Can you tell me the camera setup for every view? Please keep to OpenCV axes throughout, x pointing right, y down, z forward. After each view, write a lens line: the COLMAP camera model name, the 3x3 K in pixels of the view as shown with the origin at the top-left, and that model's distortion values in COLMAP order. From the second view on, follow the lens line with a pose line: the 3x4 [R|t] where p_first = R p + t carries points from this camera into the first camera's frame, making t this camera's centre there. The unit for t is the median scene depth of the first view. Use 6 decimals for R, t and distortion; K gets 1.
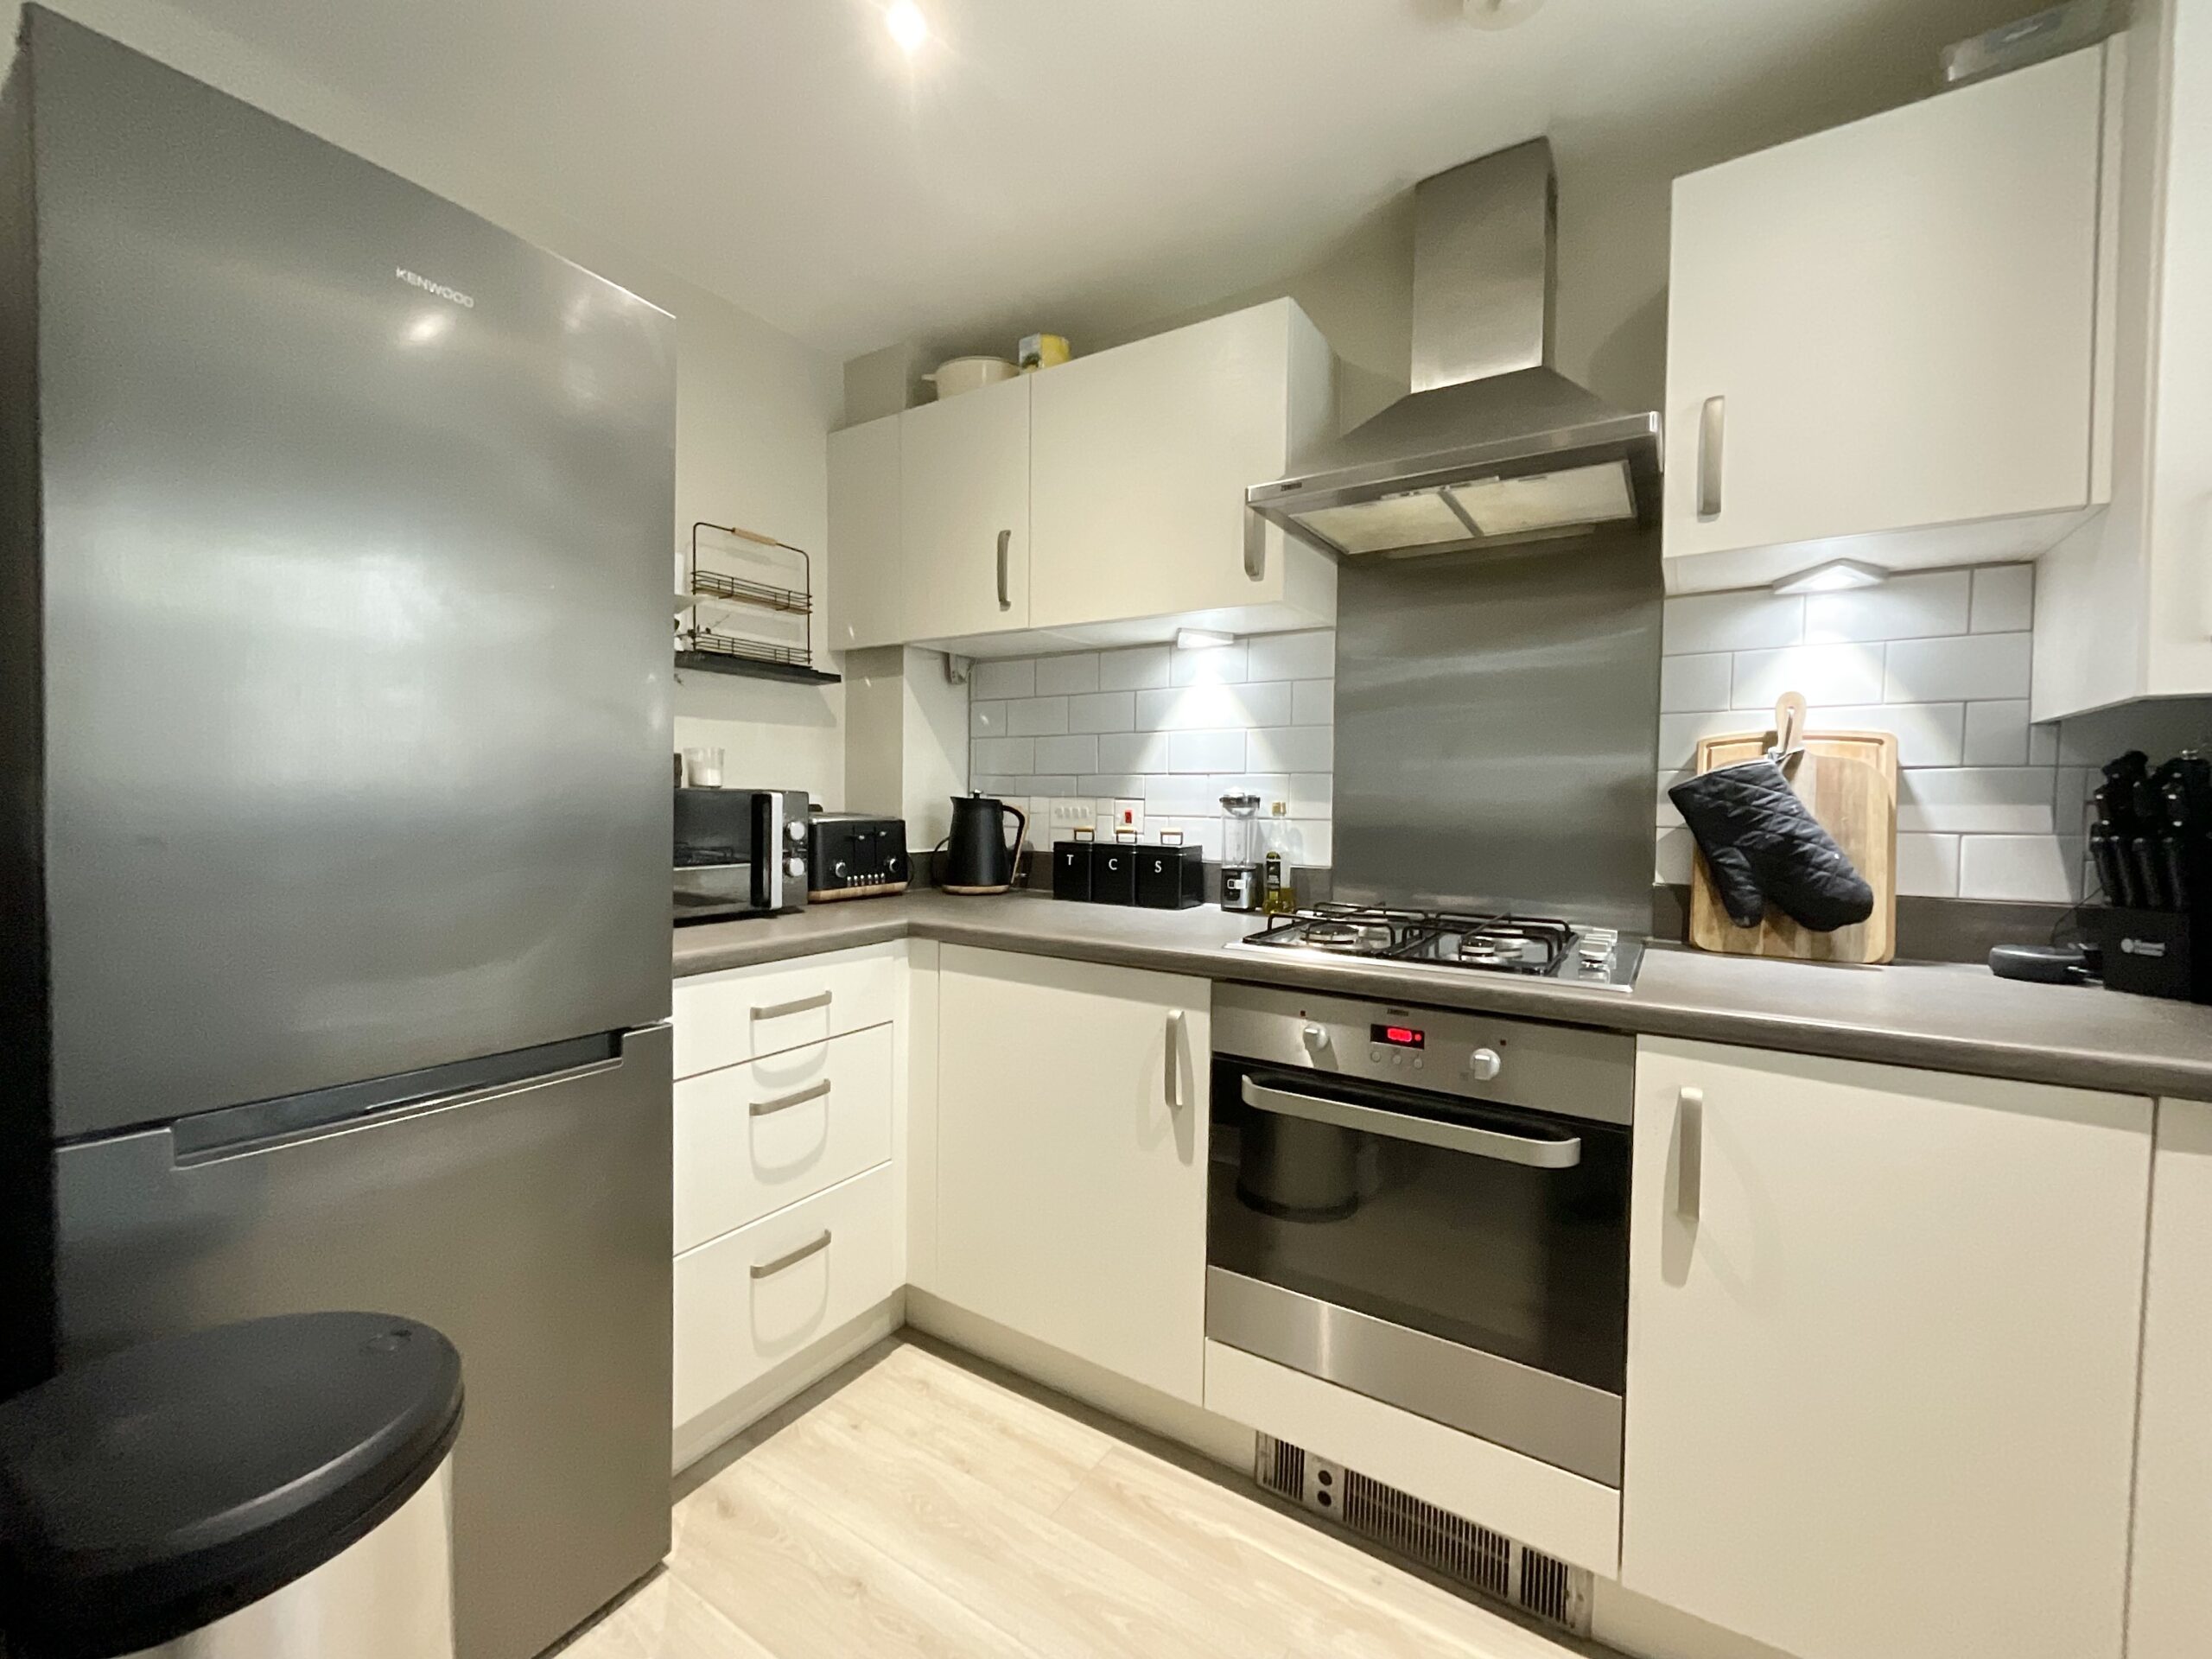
lens RADIAL K [[904.6, 0, 1085.7], [0, 904.6, 833.5], [0, 0, 1]] dist [0.001010, 0.000296]
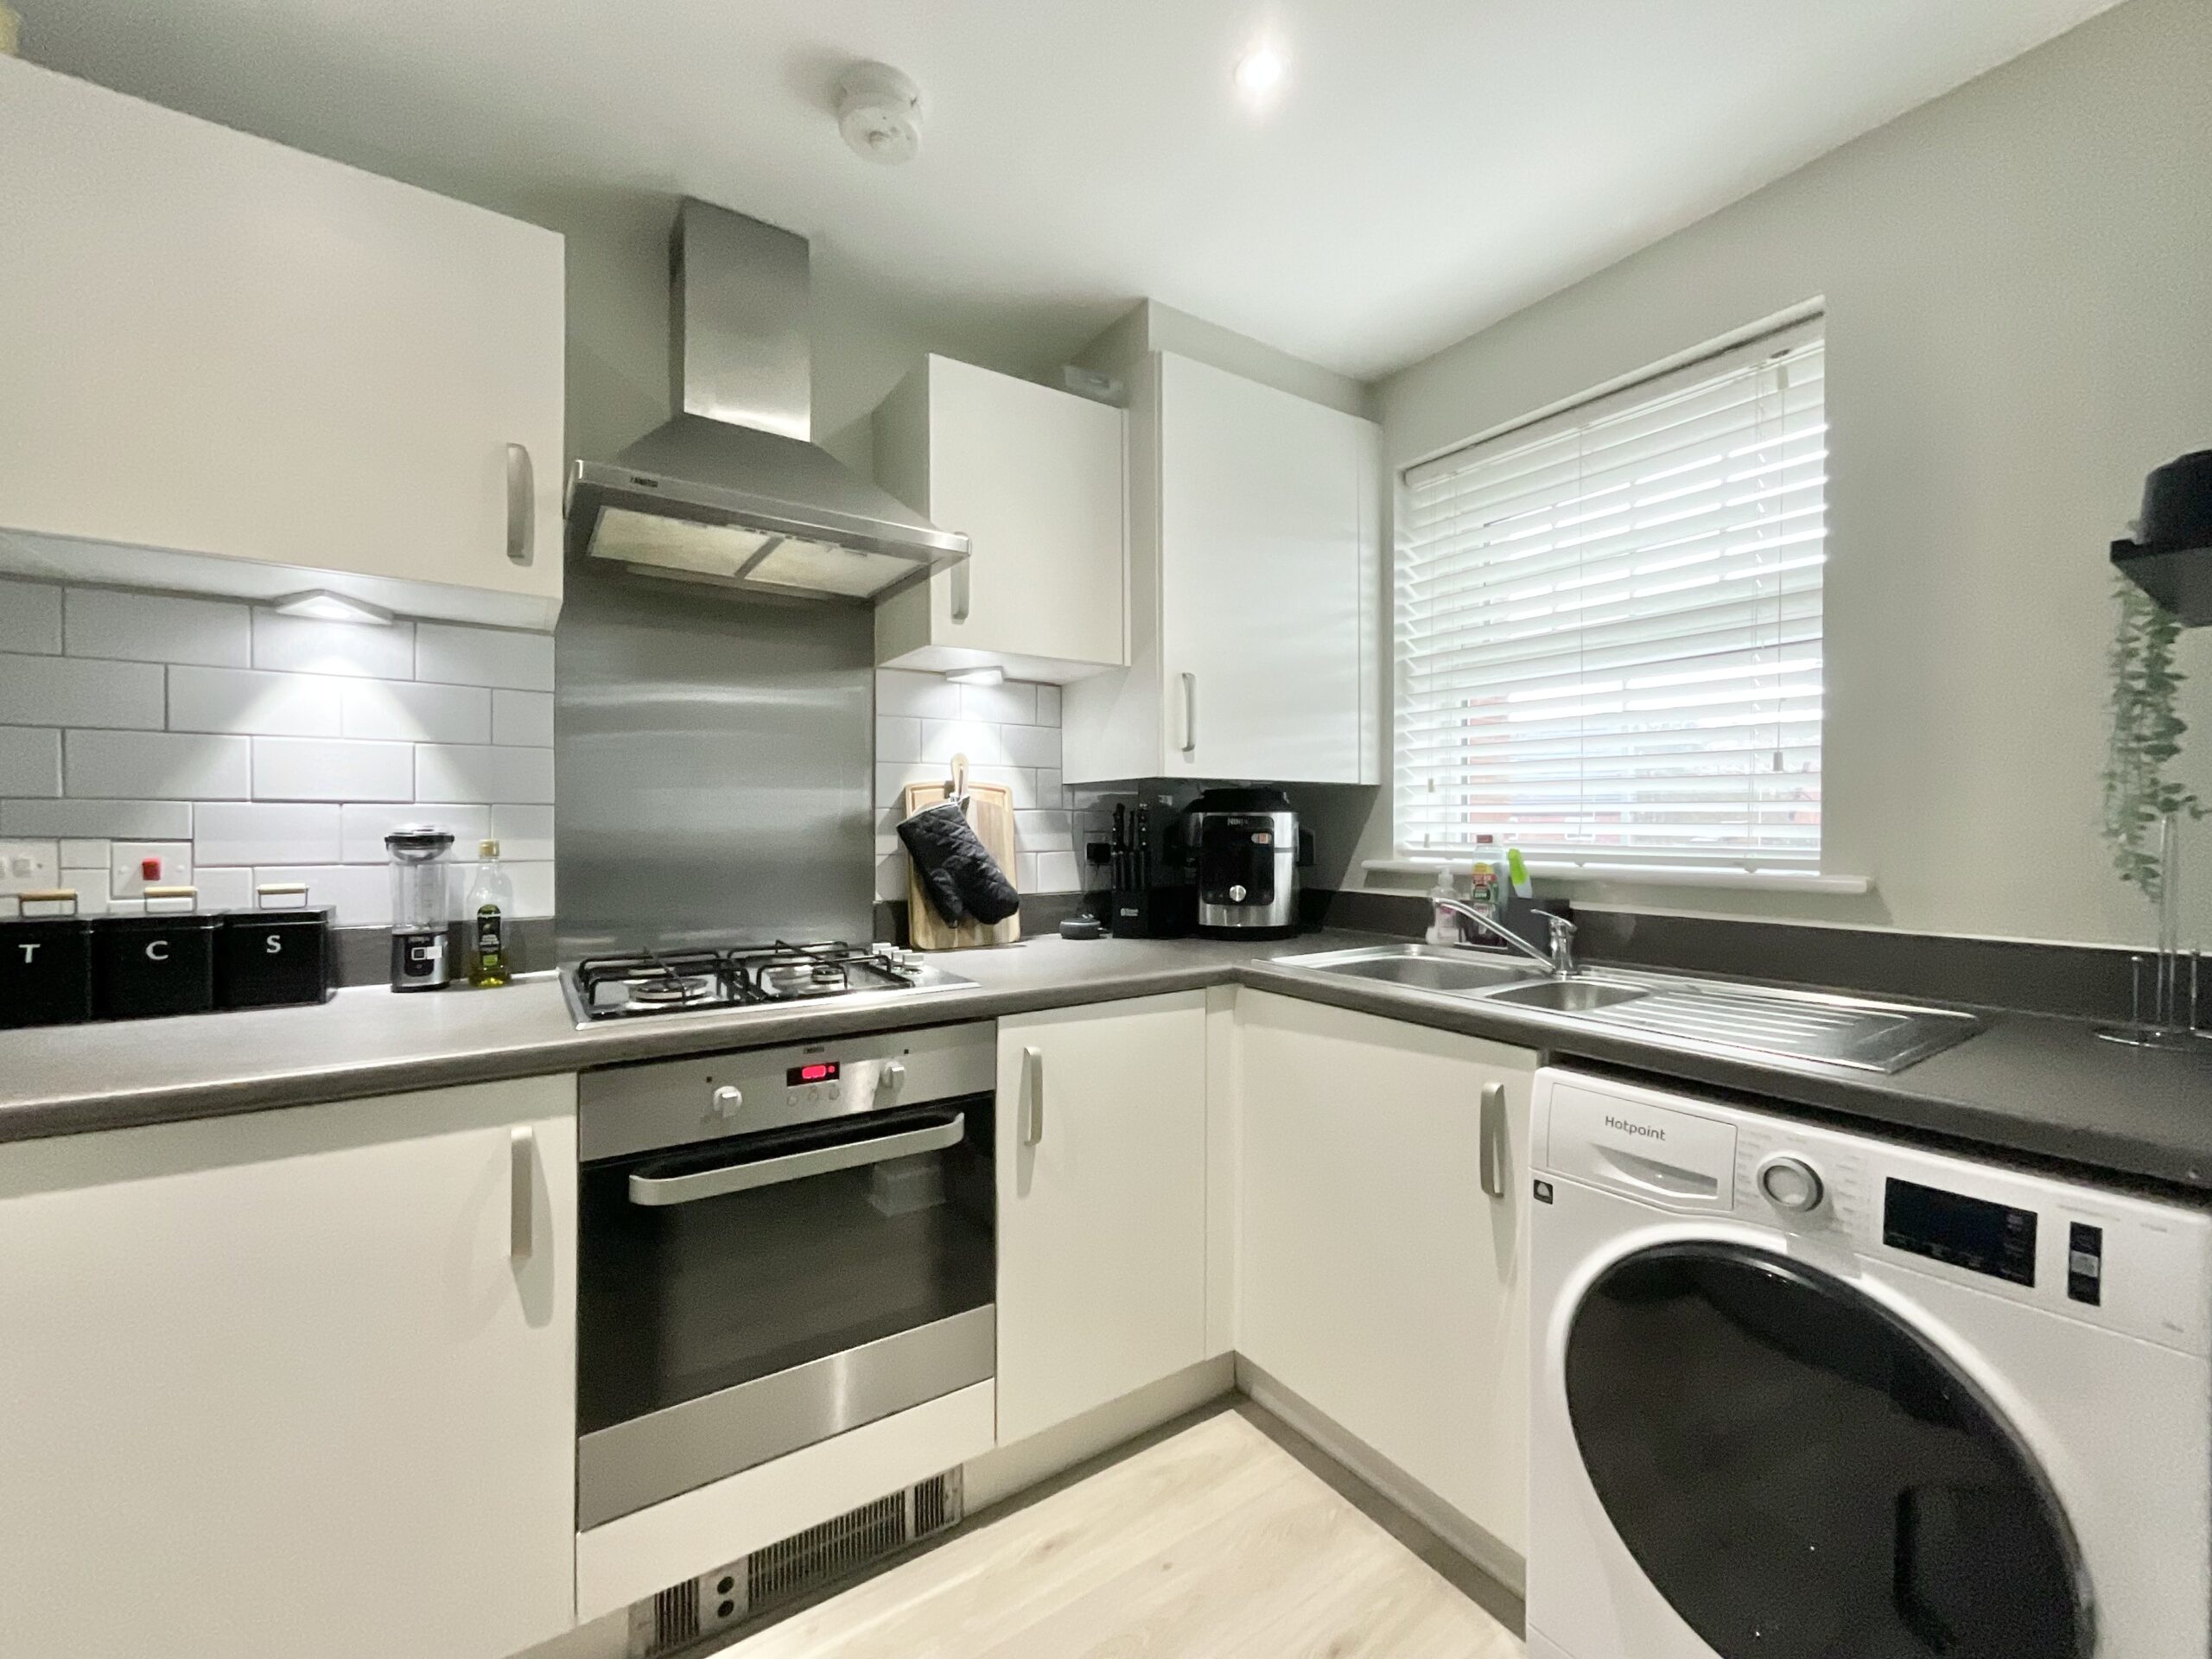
lens RADIAL K [[932.2, 0, 1106.0], [0, 932.2, 829.5], [0, 0, 1]] dist [0.002707, 0.000262]
pose [[0.372929, -0.016259, 0.927717, -0.448259], [0.036627, 0.999325, 0.002790, -0.036222], [-0.927137, 0.032939, 0.373273, 0.266134]]
